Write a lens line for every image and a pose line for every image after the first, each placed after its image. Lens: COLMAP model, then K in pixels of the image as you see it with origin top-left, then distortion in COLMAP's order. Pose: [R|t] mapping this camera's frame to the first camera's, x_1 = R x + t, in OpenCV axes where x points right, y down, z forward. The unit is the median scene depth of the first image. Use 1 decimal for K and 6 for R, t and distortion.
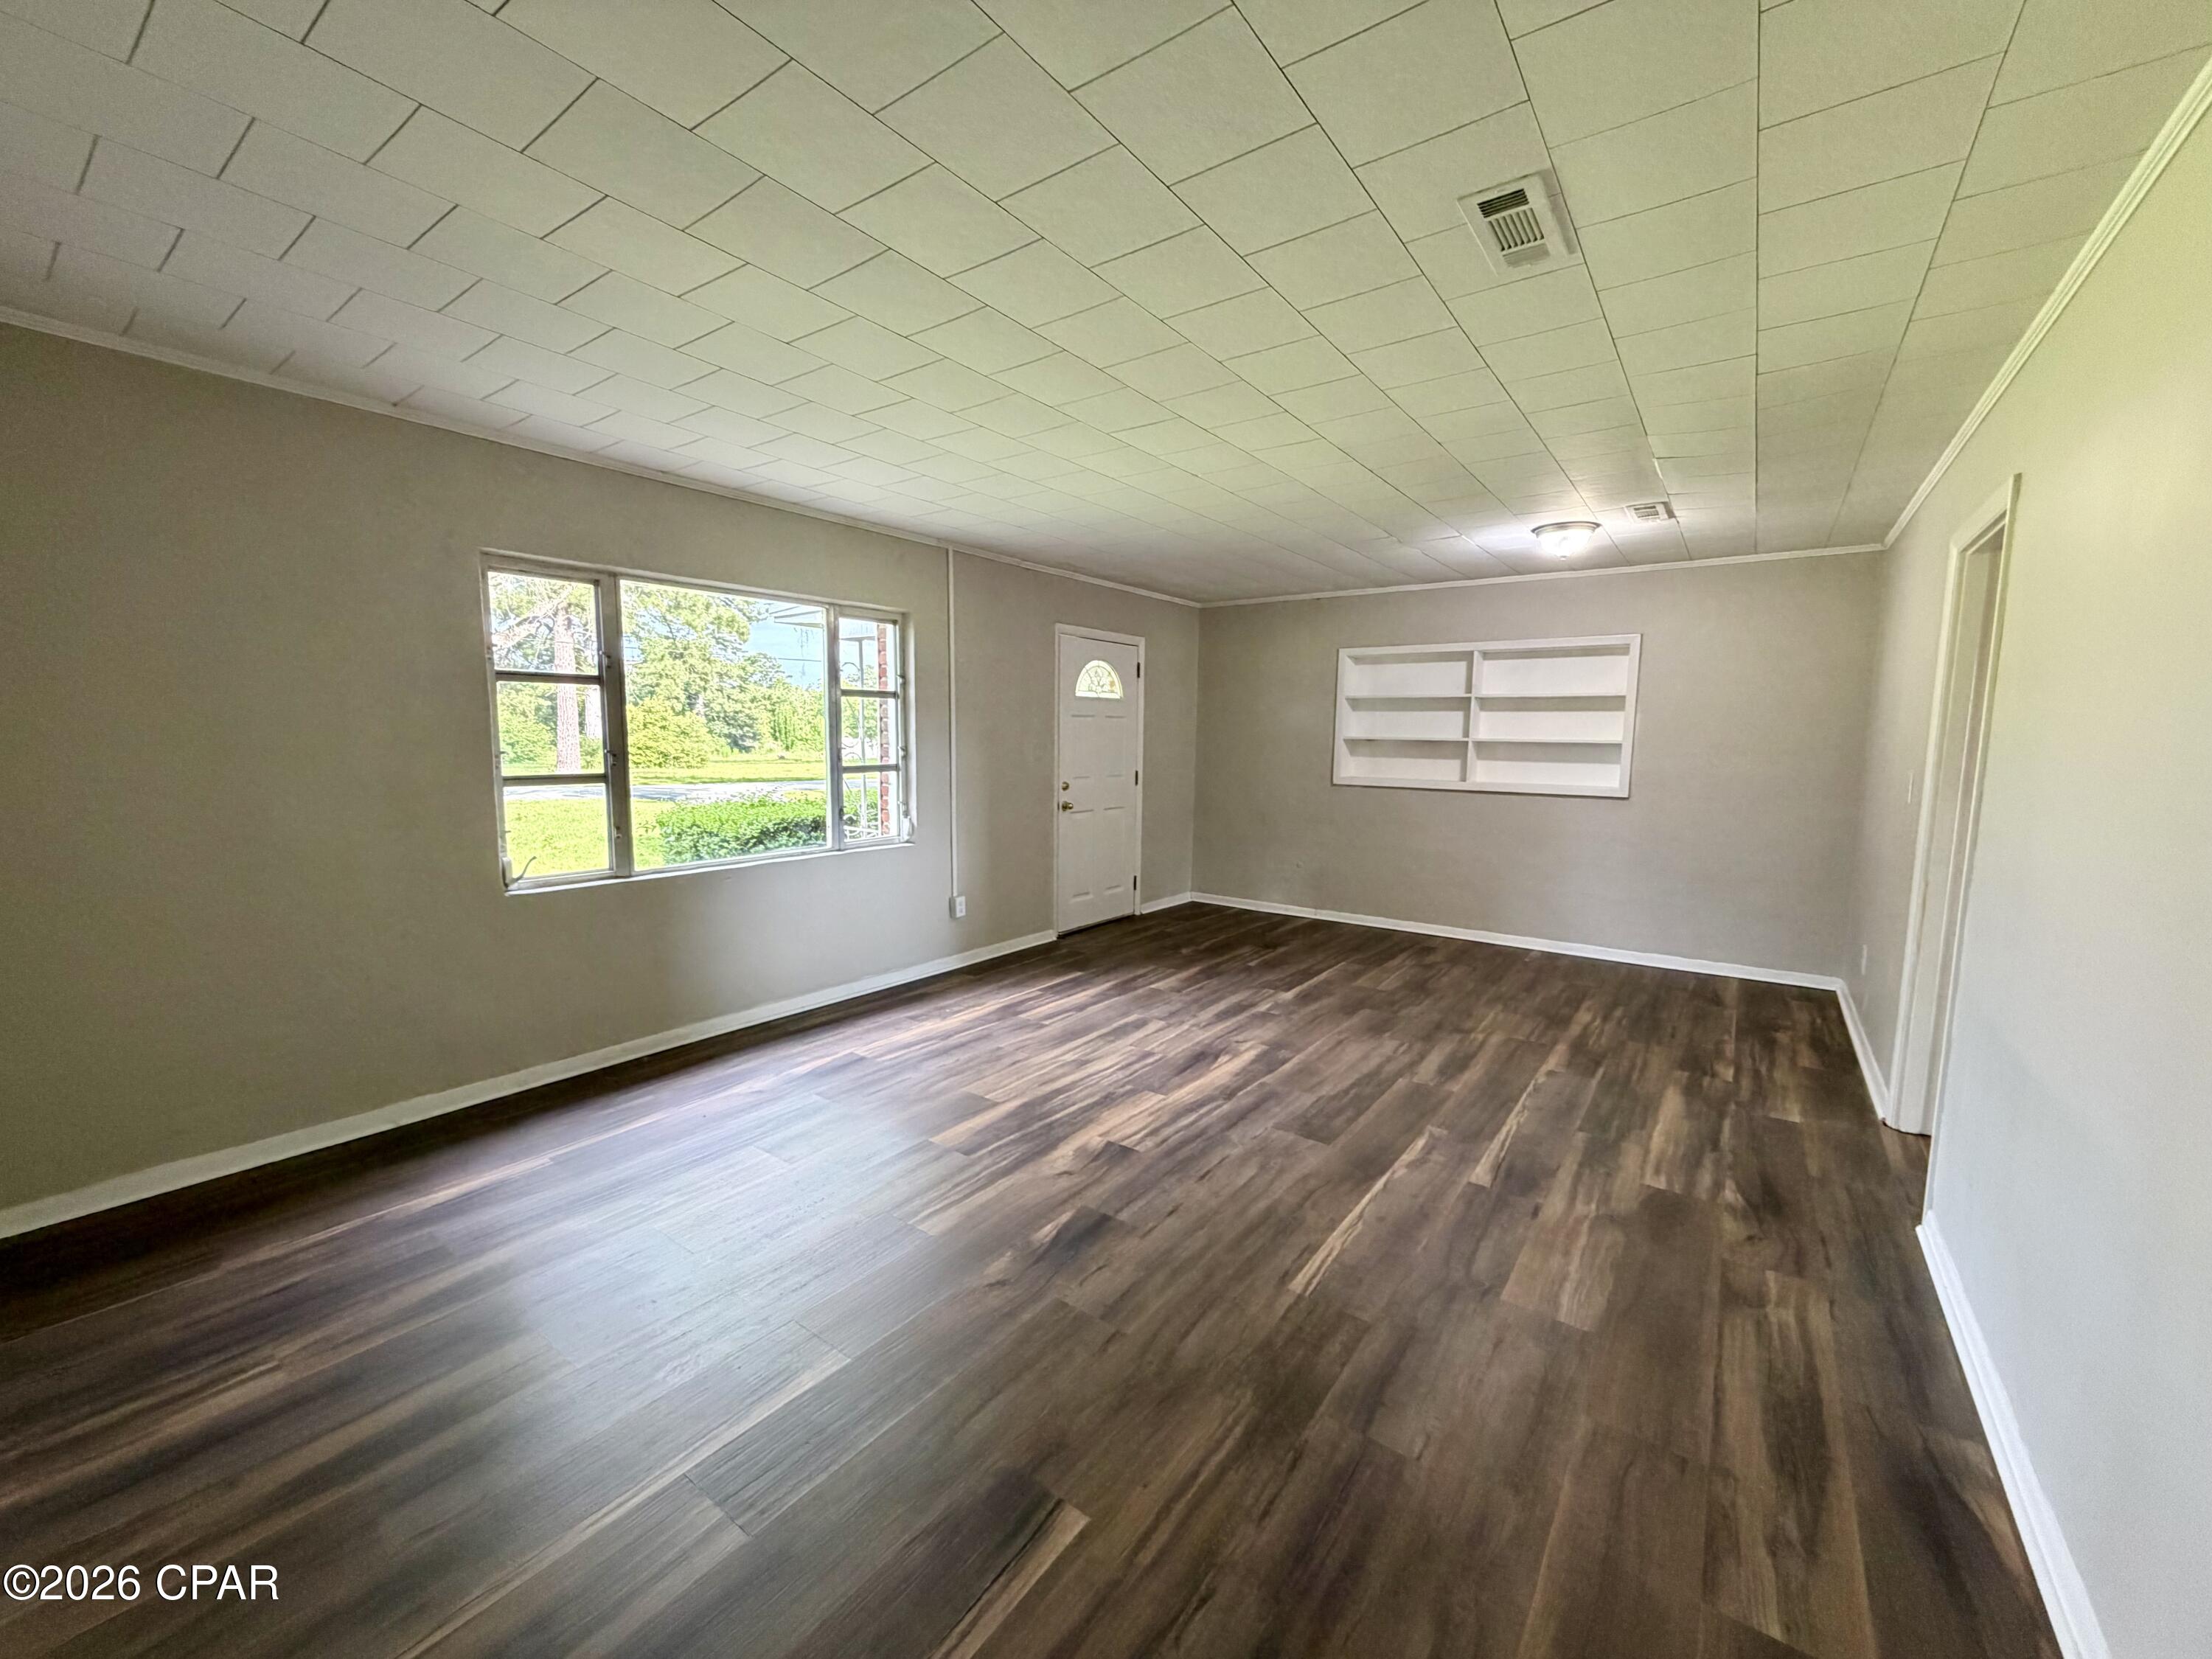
lens RADIAL K [[884.4, 0, 1103.5], [0, 884.4, 834.5], [0, 0, 1]] dist [0.000165, -0.000122]
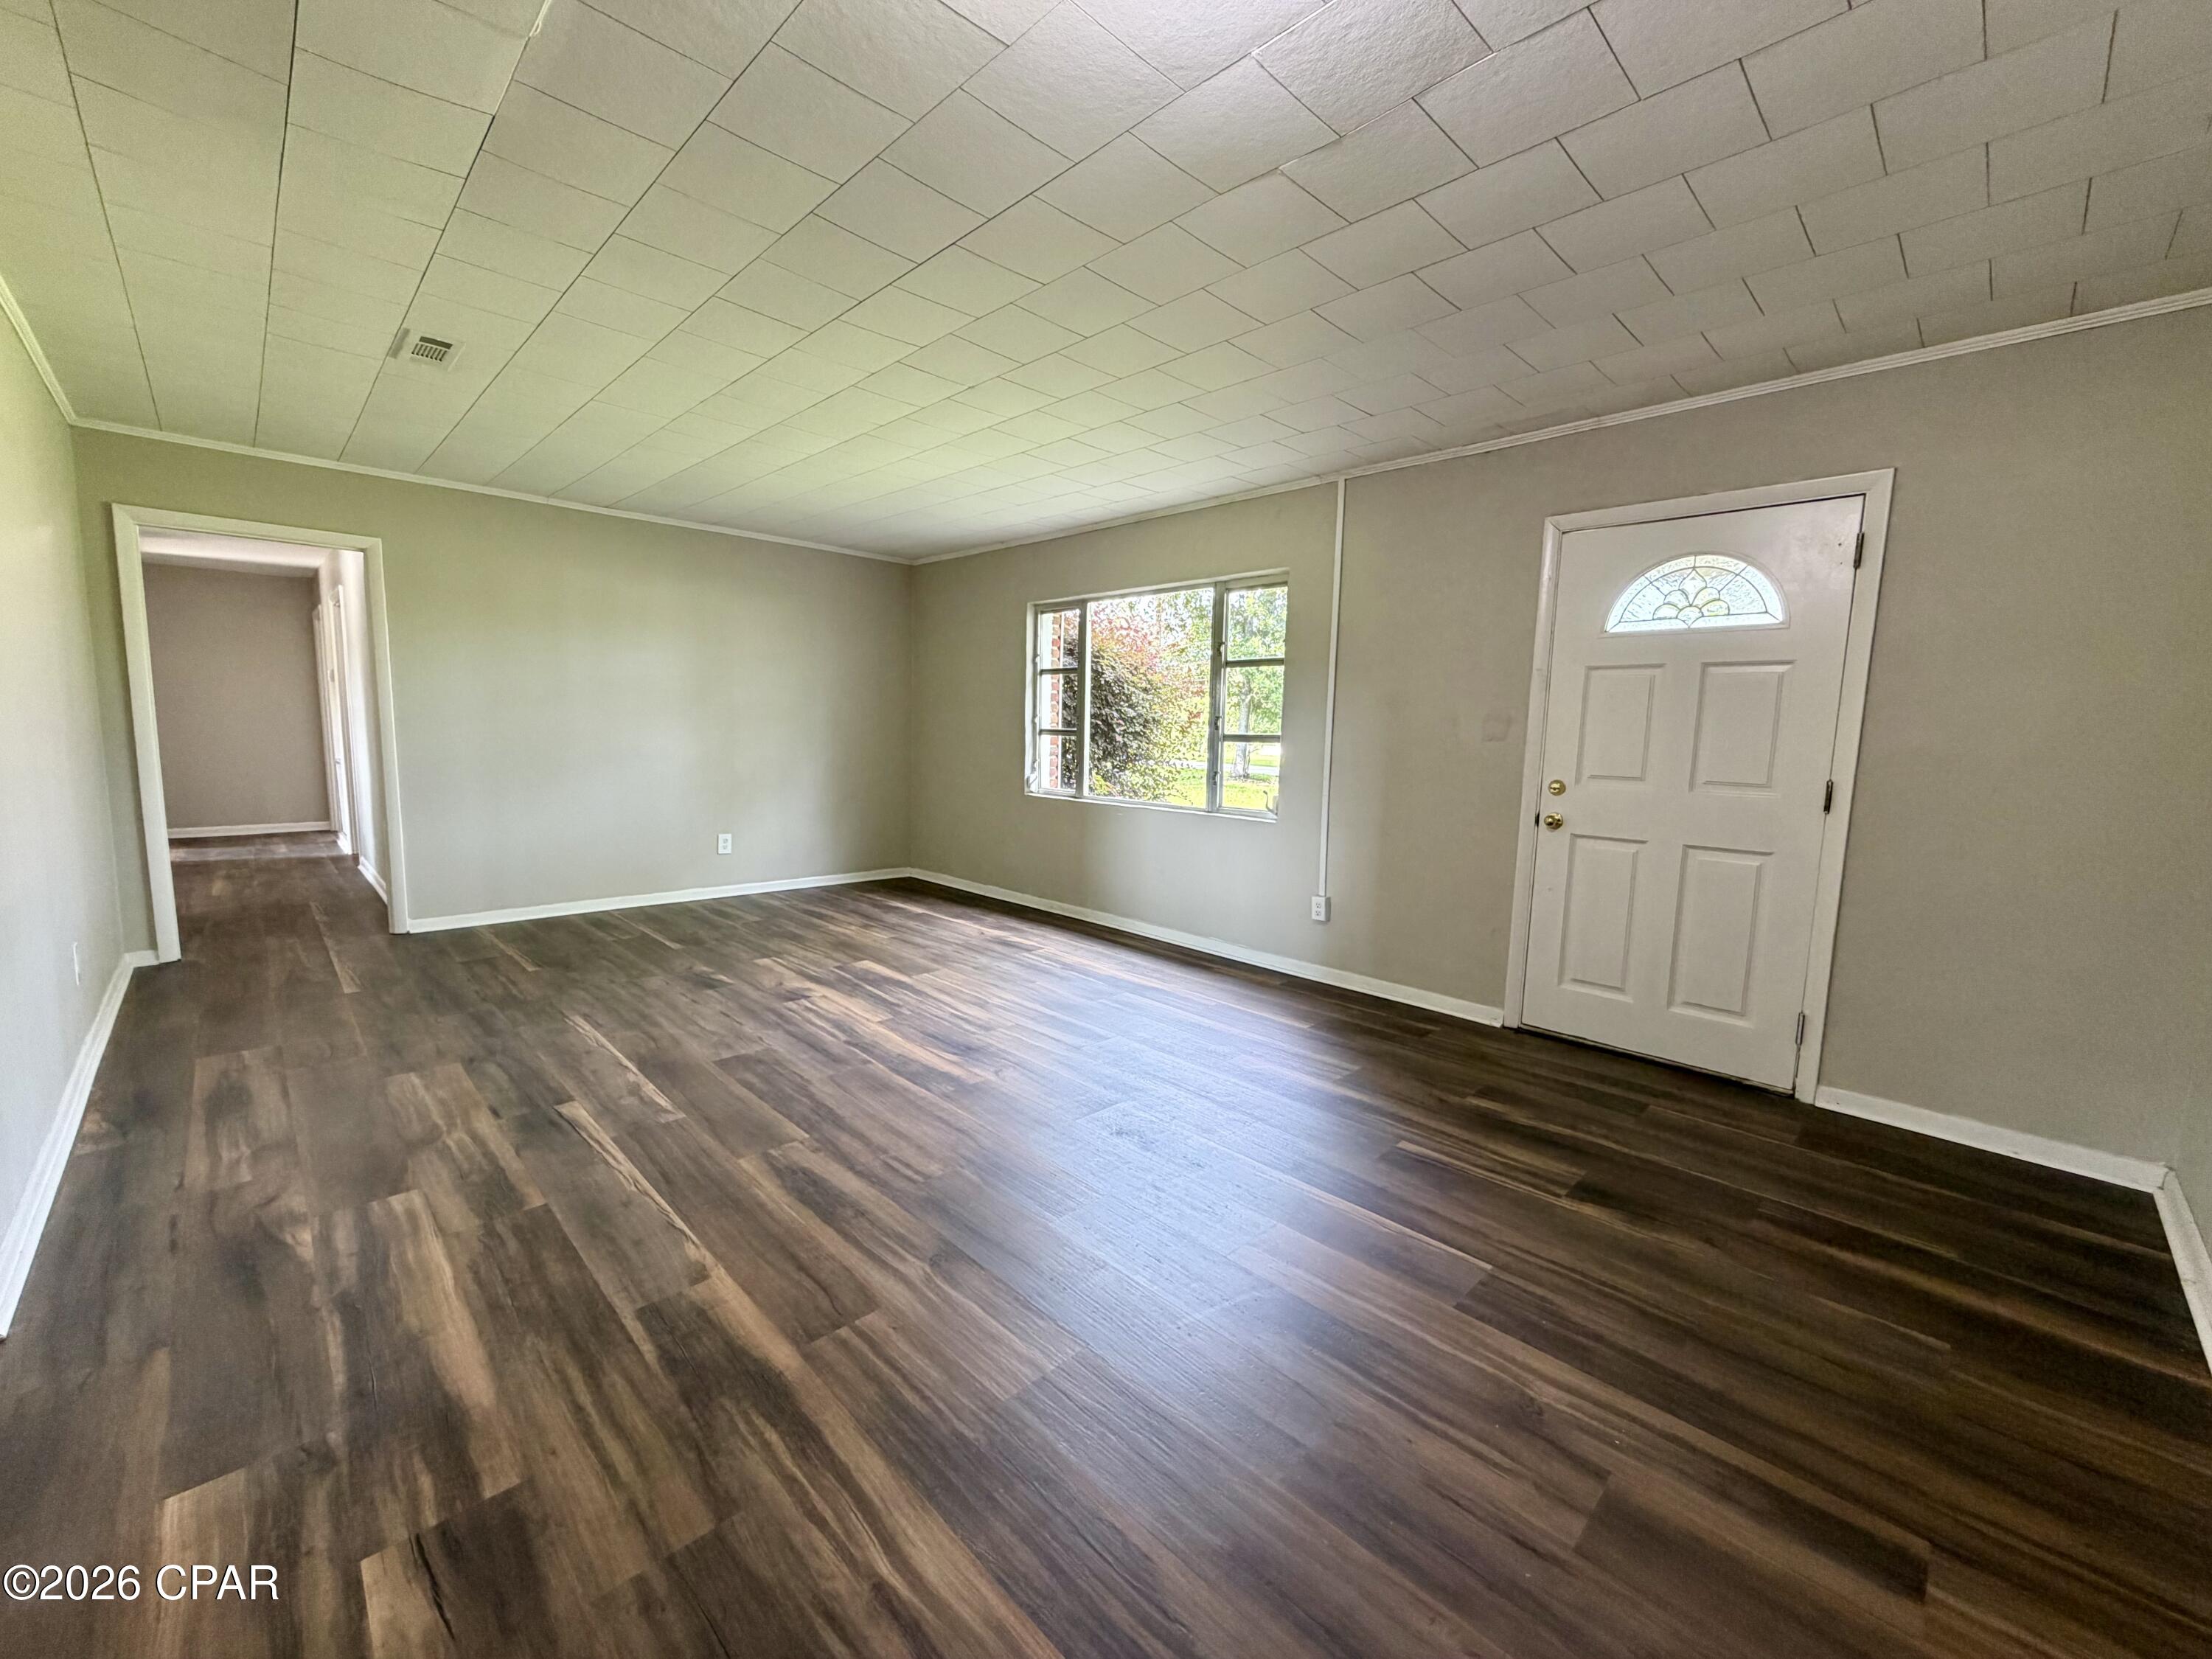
lens RADIAL K [[884.4, 0, 1096.0], [0, 884.4, 835.1], [0, 0, 1]] dist [0.000165, -0.000122]
pose [[-0.169099, 0.104837, -0.980007, 1.039168], [-0.139909, 0.981704, 0.129160, -0.098600], [0.975618, 0.158953, -0.151338, 1.376128]]
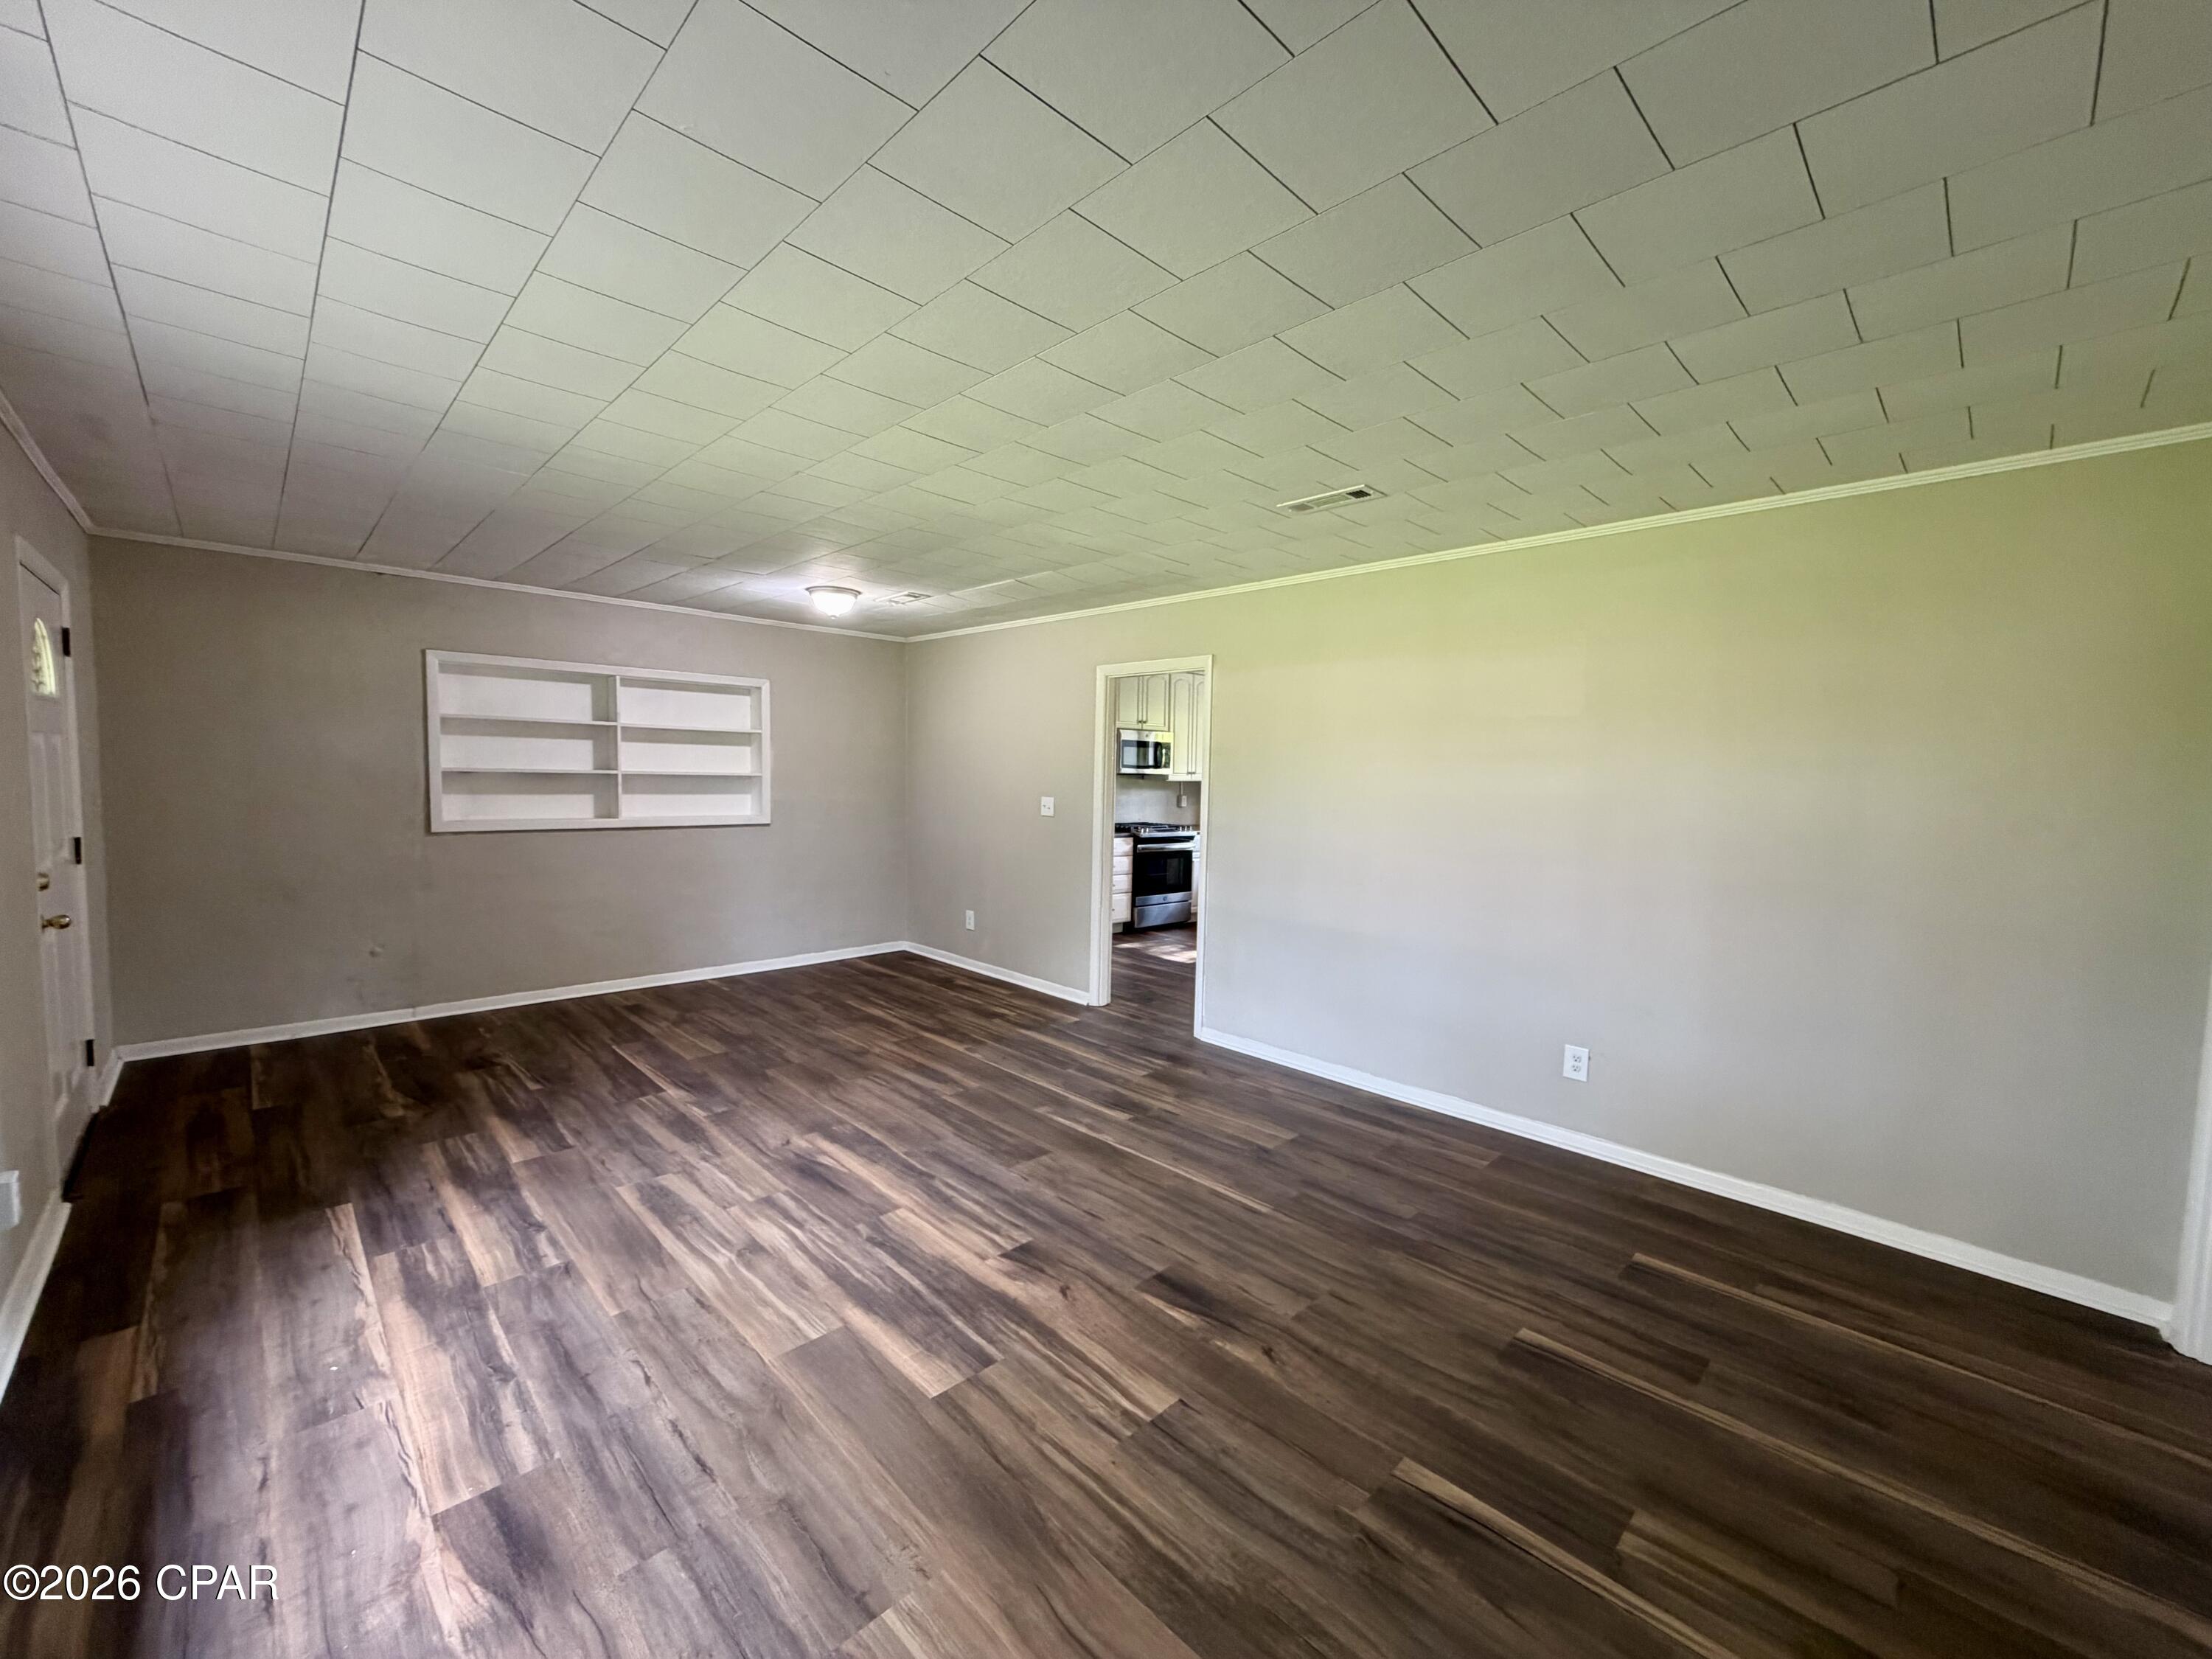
lens RADIAL K [[884.4, 0, 1098.0], [0, 884.4, 827.0], [0, 0, 1]] dist [0.000165, -0.000122]
pose [[0.170297, -0.072433, 0.982727, -0.710361], [0.091173, 0.994175, 0.057477, -0.103447], [-0.981166, 0.079810, 0.175909, 0.629552]]
